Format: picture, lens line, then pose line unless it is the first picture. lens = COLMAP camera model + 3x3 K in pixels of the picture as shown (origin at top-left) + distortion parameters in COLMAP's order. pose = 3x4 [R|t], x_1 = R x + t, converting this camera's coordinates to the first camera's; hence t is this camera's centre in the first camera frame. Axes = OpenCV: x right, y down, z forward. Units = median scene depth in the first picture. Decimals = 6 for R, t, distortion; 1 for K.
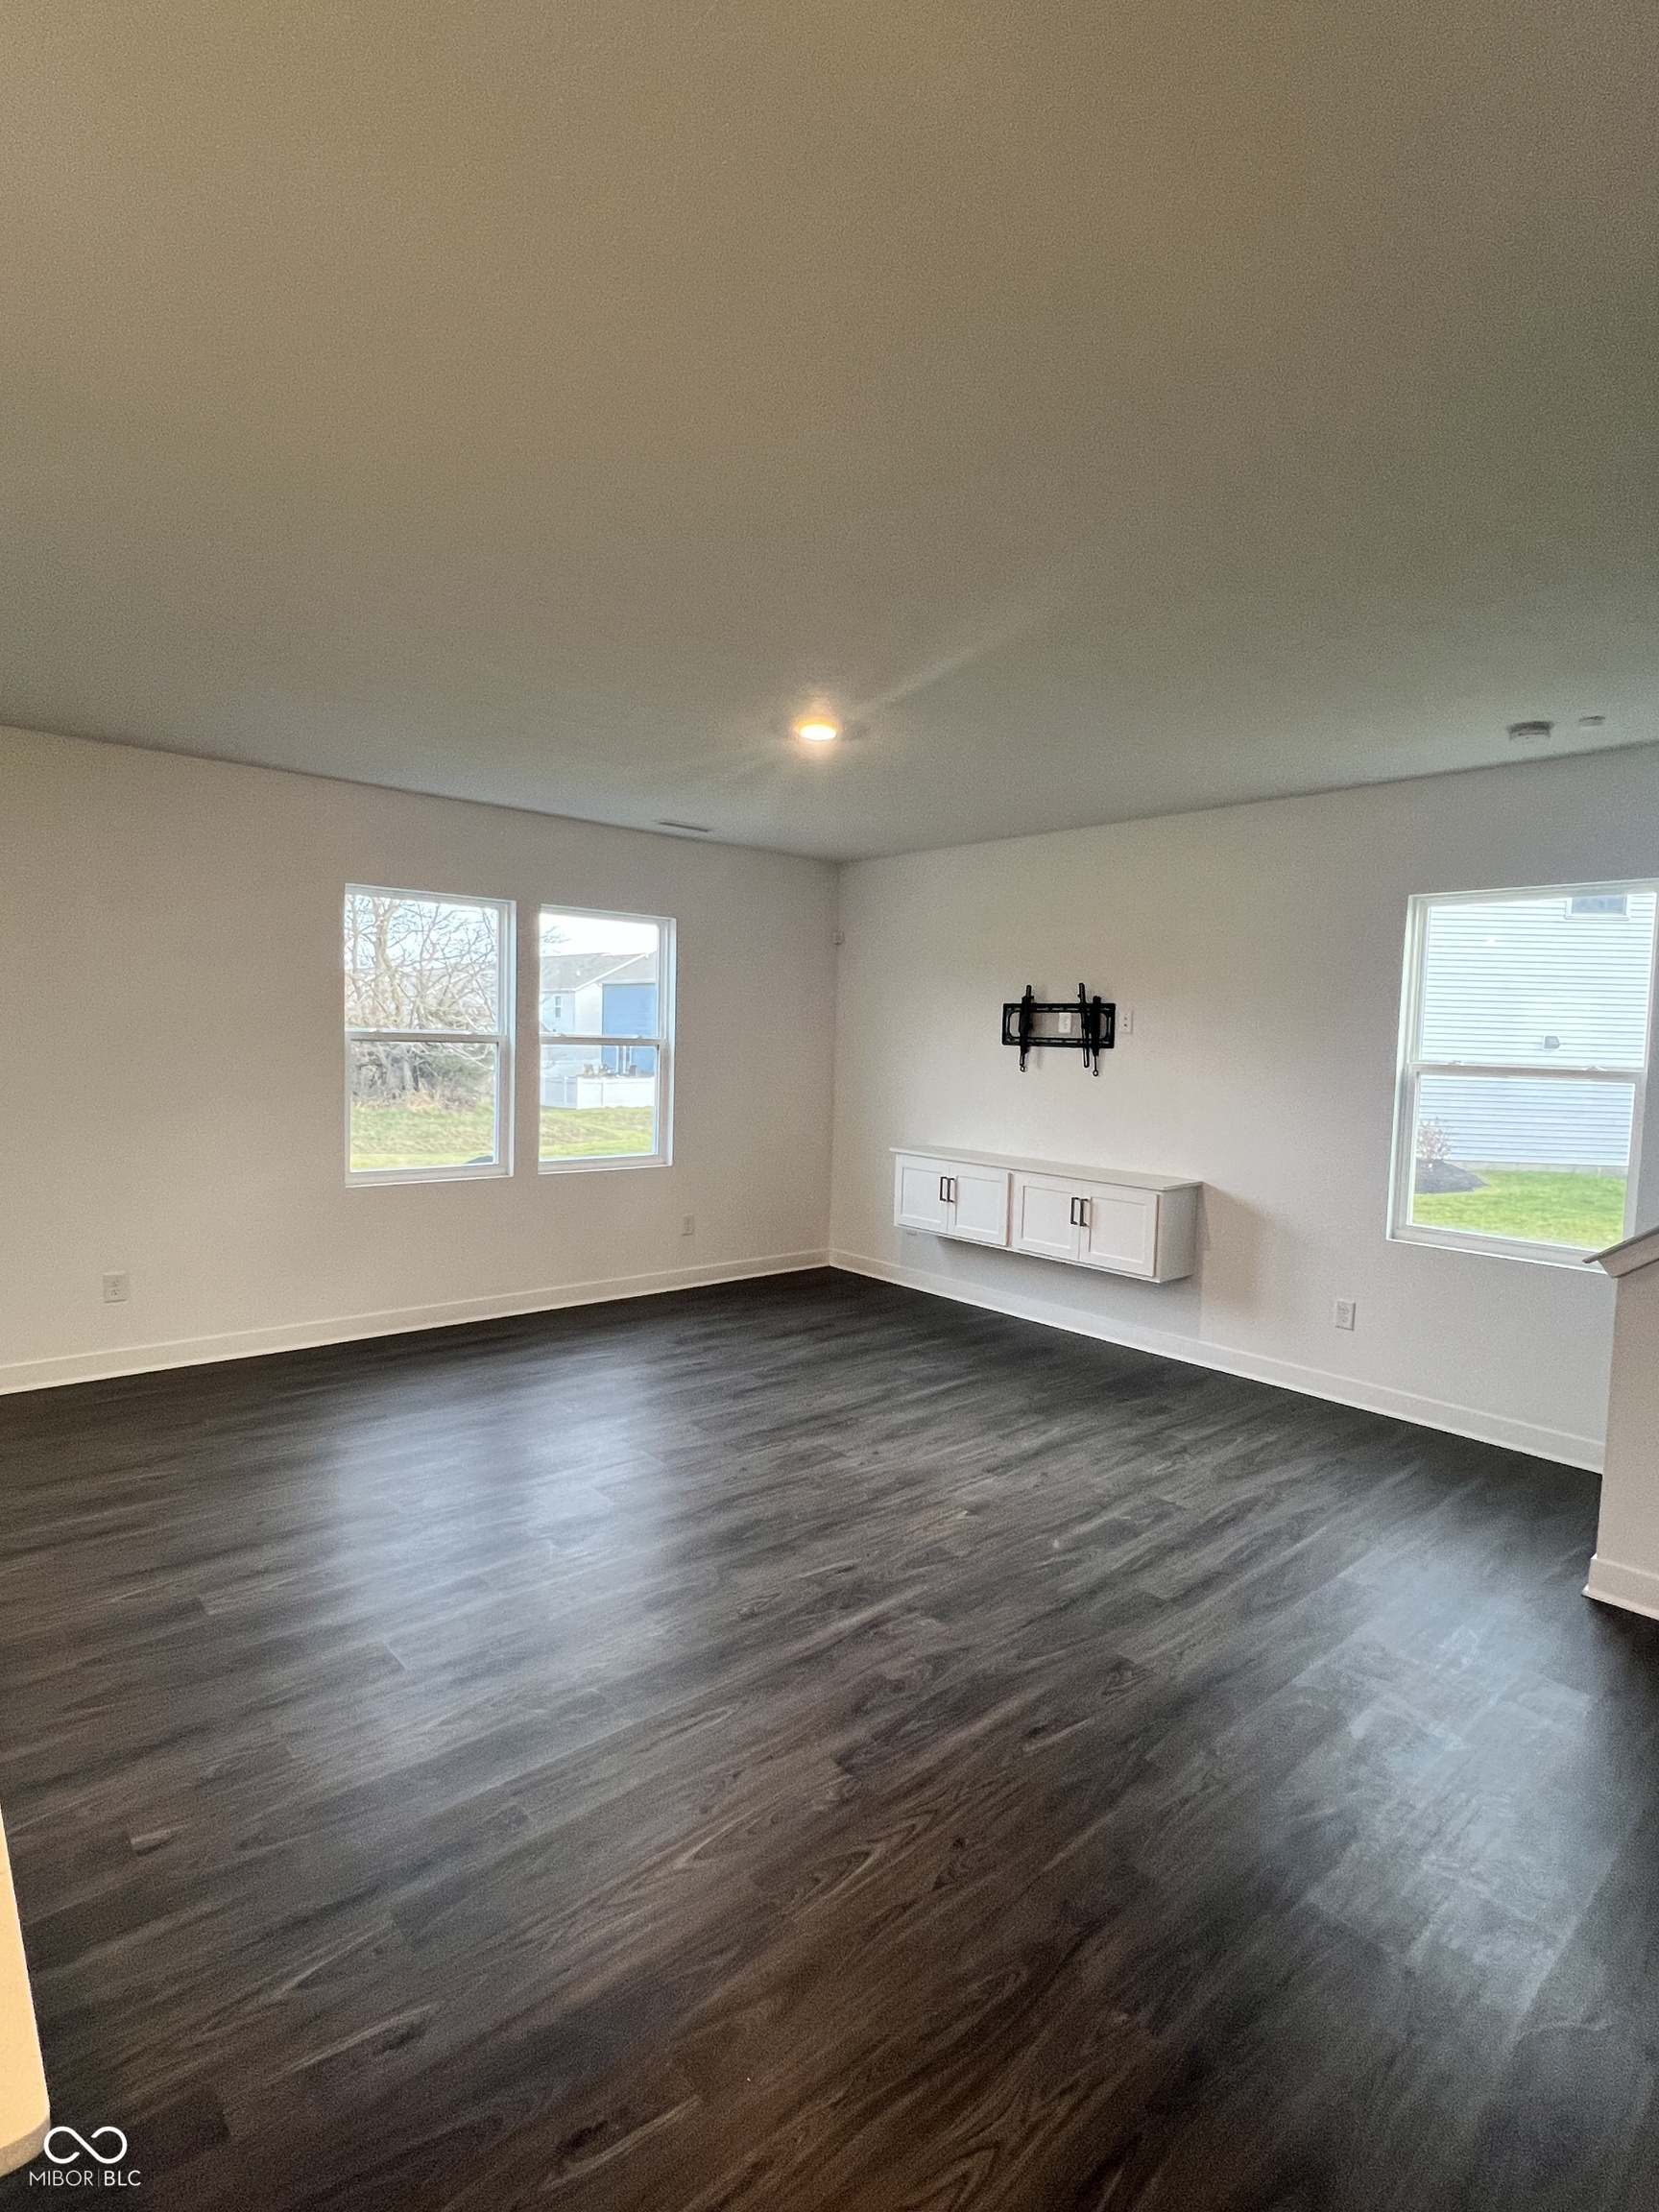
lens RADIAL K [[1110.1, 0, 829.5], [0, 1110.1, 1106.0], [0, 0, 1]] dist [-0.000941, -0.000375]
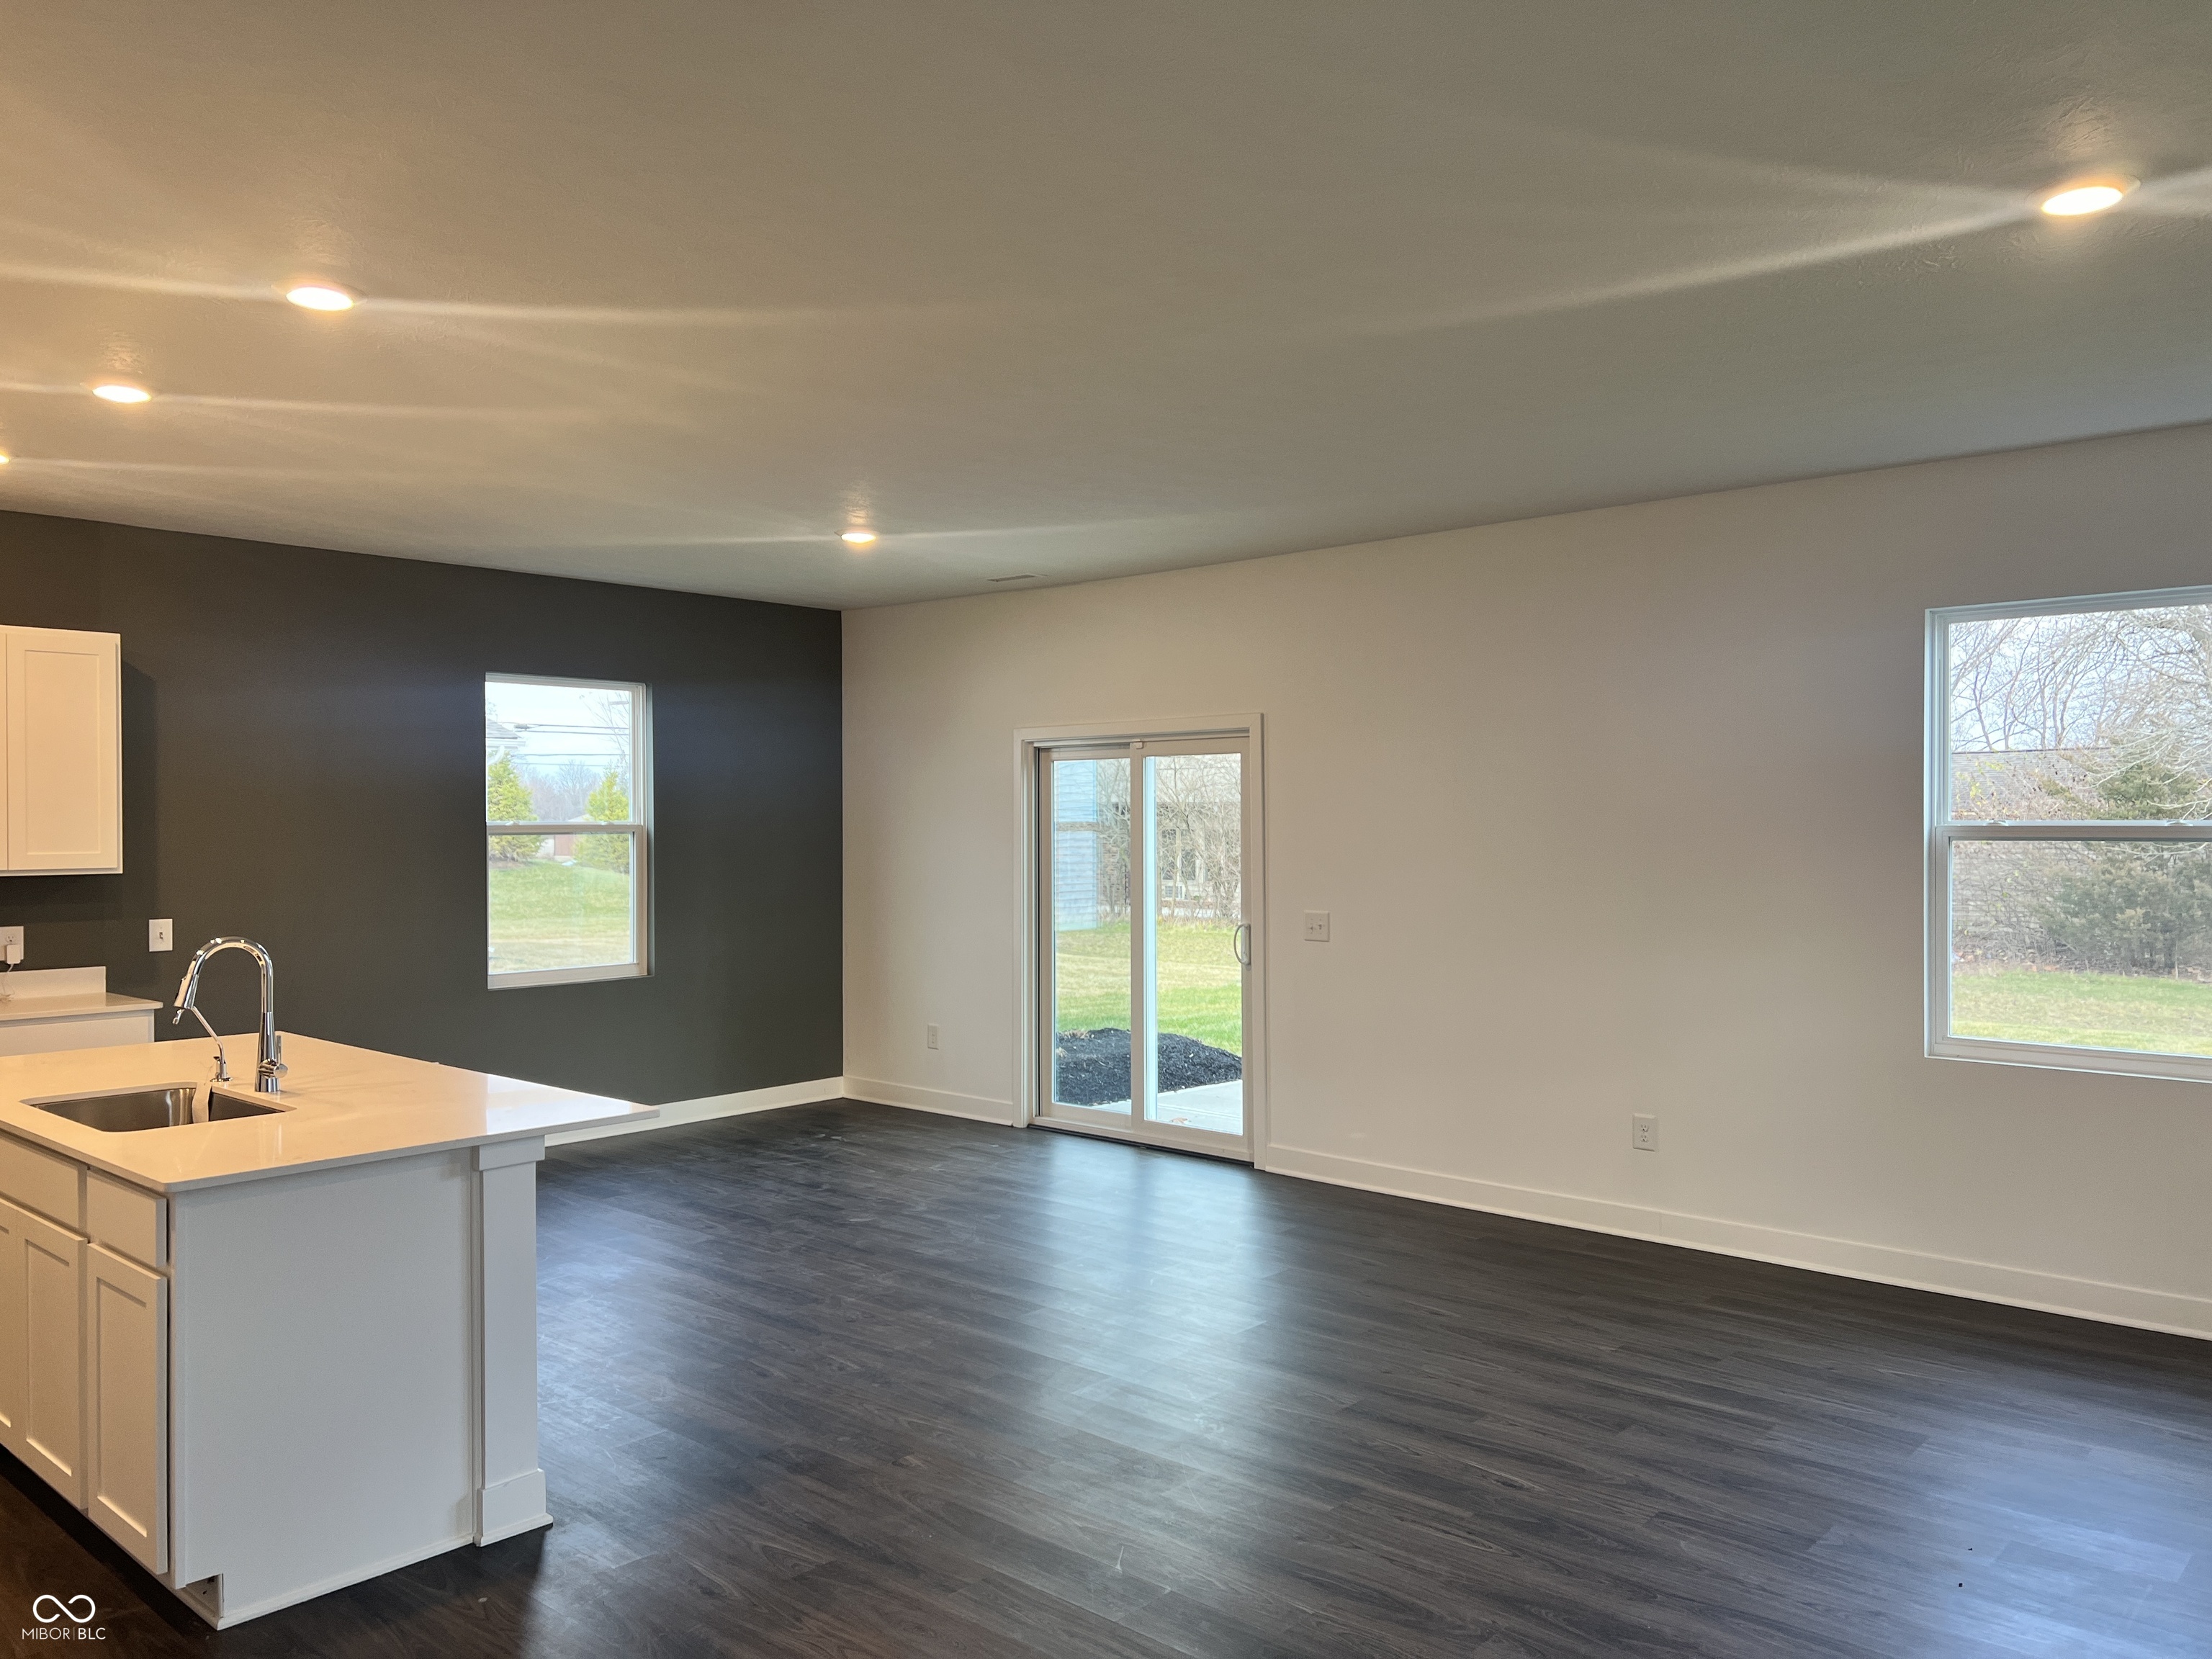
lens RADIAL K [[1740.1, 0, 1106.0], [0, 1740.1, 829.5], [0, 0, 1]] dist [0.142696, -0.248227]
pose [[0.076477, -0.026118, -0.996729, 1.244729], [-0.051539, 0.998217, -0.030111, -0.011929], [0.995738, 0.053673, 0.074994, 0.888600]]
